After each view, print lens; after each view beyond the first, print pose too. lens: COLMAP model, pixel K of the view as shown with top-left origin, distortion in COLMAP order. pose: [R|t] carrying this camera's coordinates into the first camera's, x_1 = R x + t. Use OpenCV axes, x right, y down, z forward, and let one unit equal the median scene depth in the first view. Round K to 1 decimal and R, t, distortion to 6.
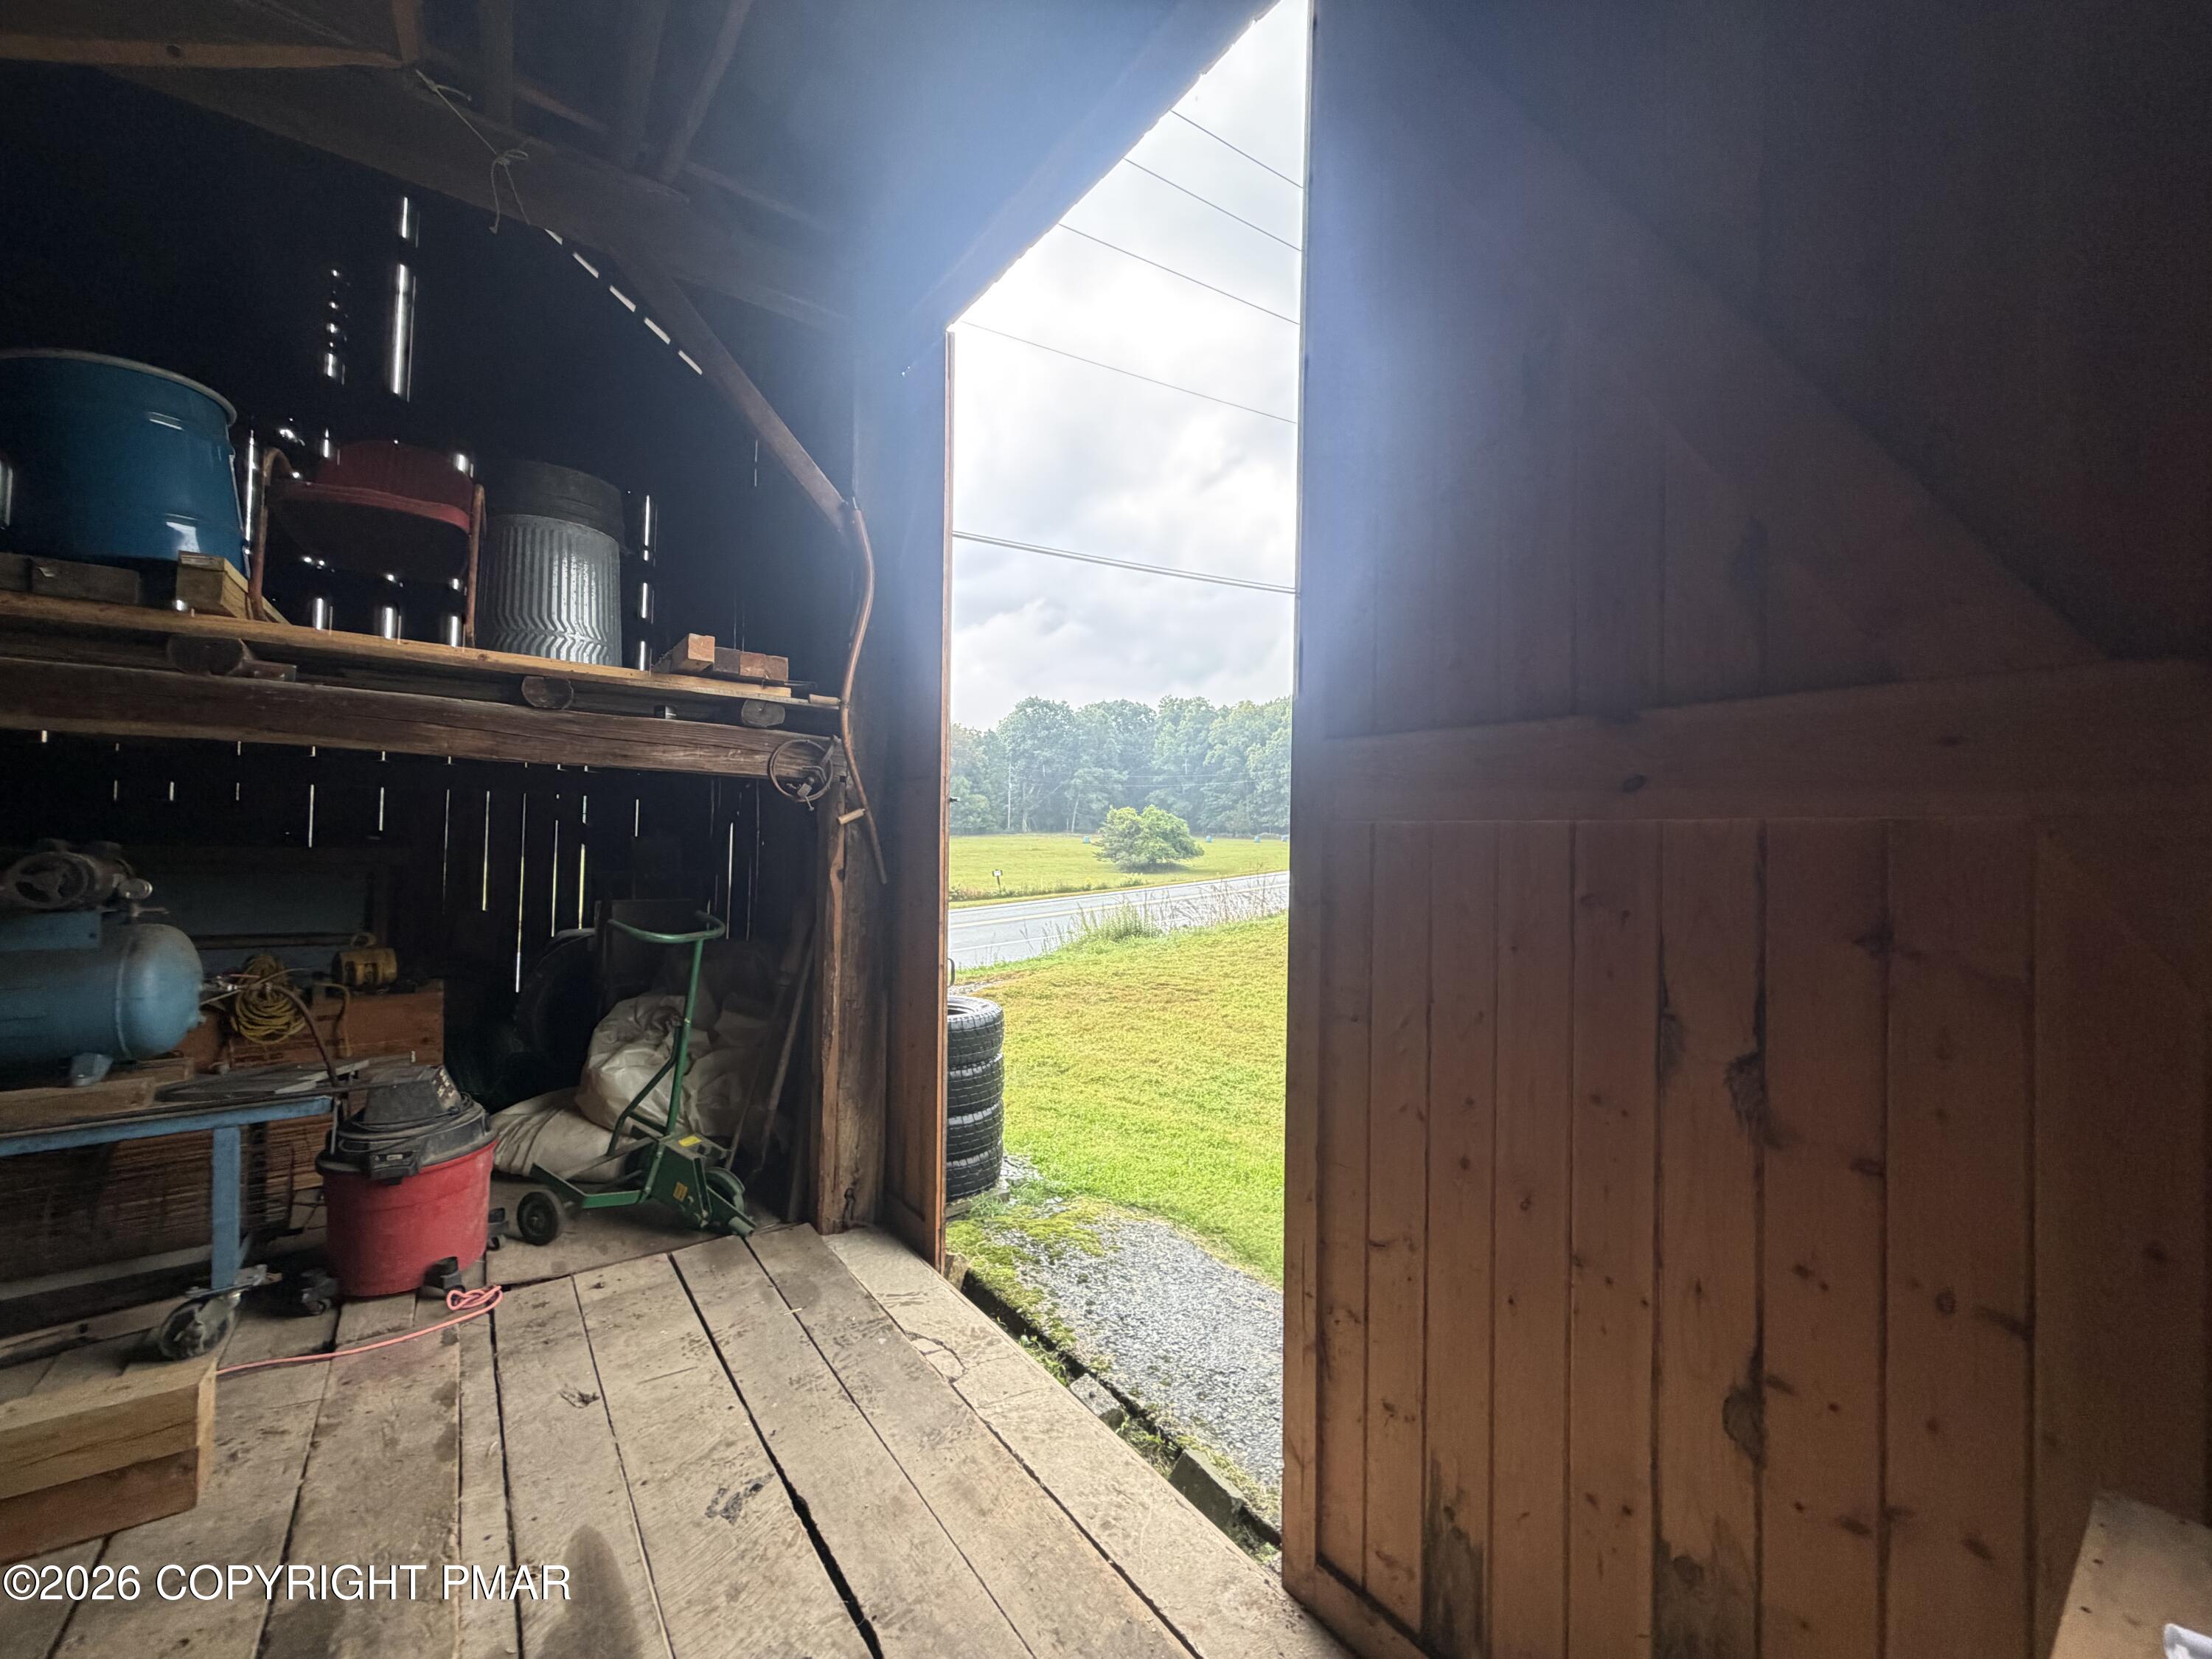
lens RADIAL K [[883.3, 0, 1107.5], [0, 883.3, 829.6], [0, 0, 1]] dist [-0.000398, -0.000024]
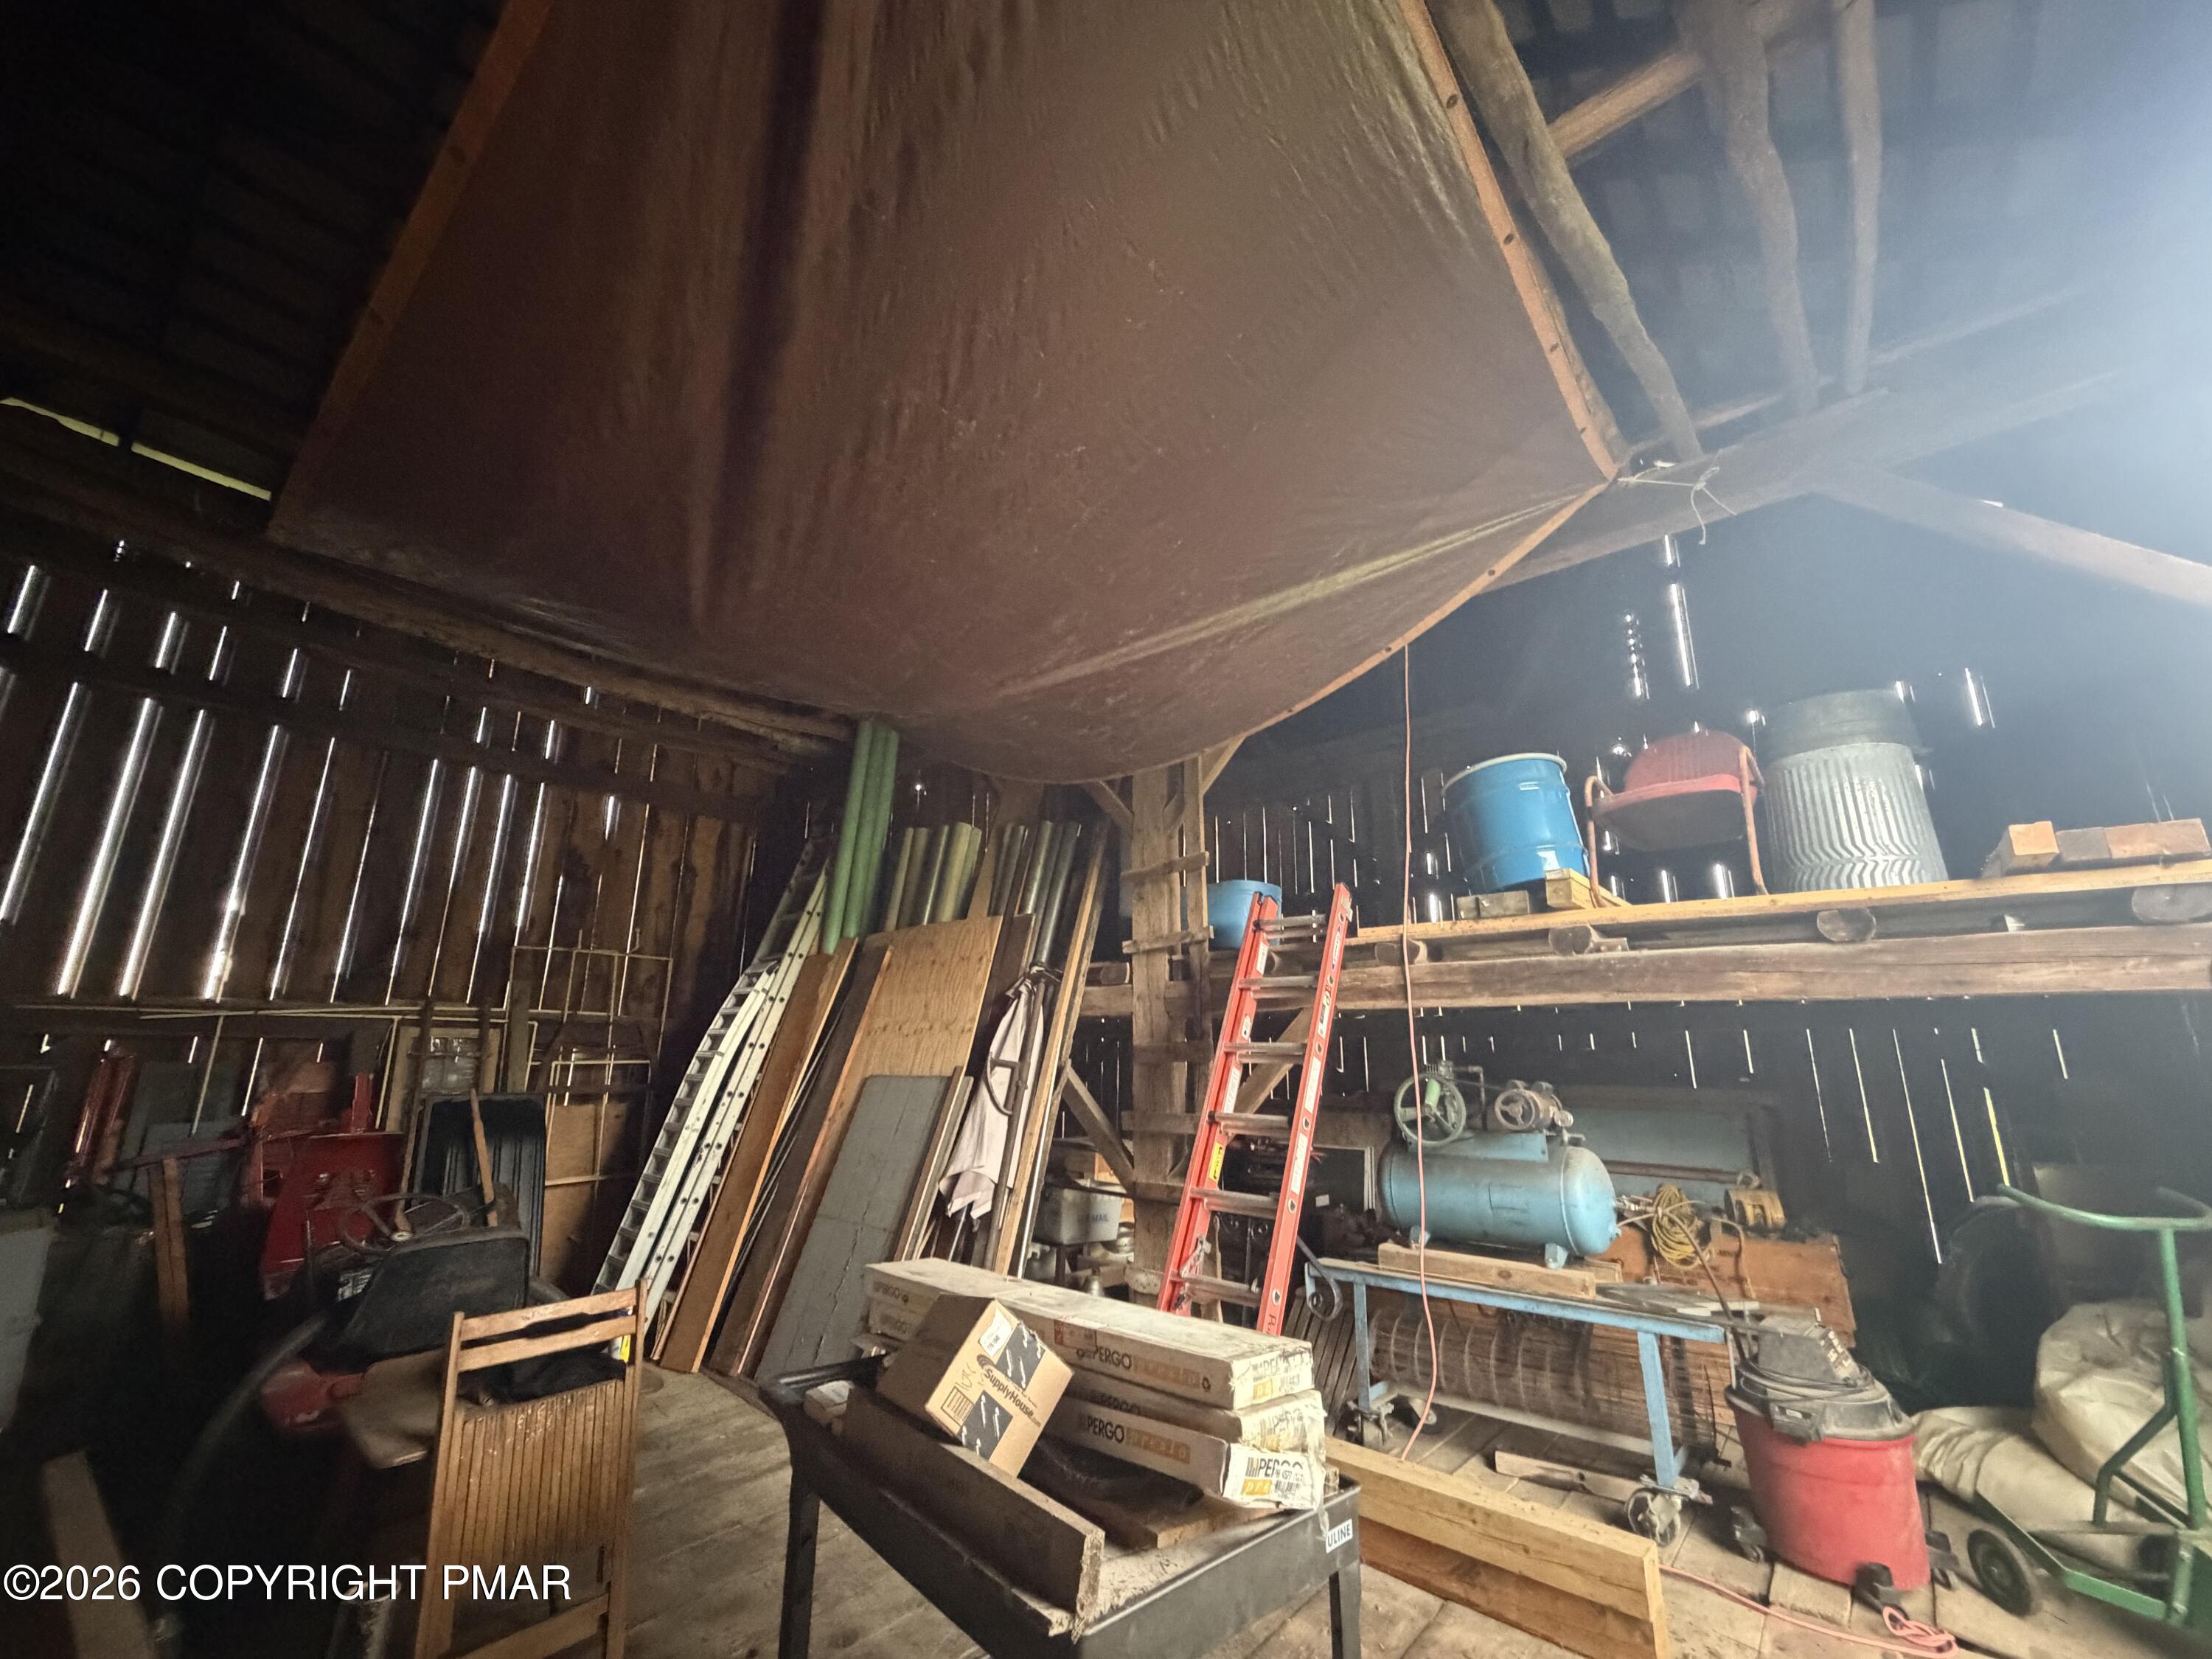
lens RADIAL K [[883.3, 0, 1100.1], [0, 883.3, 832.5], [0, 0, 1]] dist [-0.000398, -0.000024]
pose [[0.232108, -0.259366, -0.937473, 0.106662], [0.005907, 0.964152, -0.265284, -0.000779], [0.972672, 0.056037, 0.225319, -0.018807]]
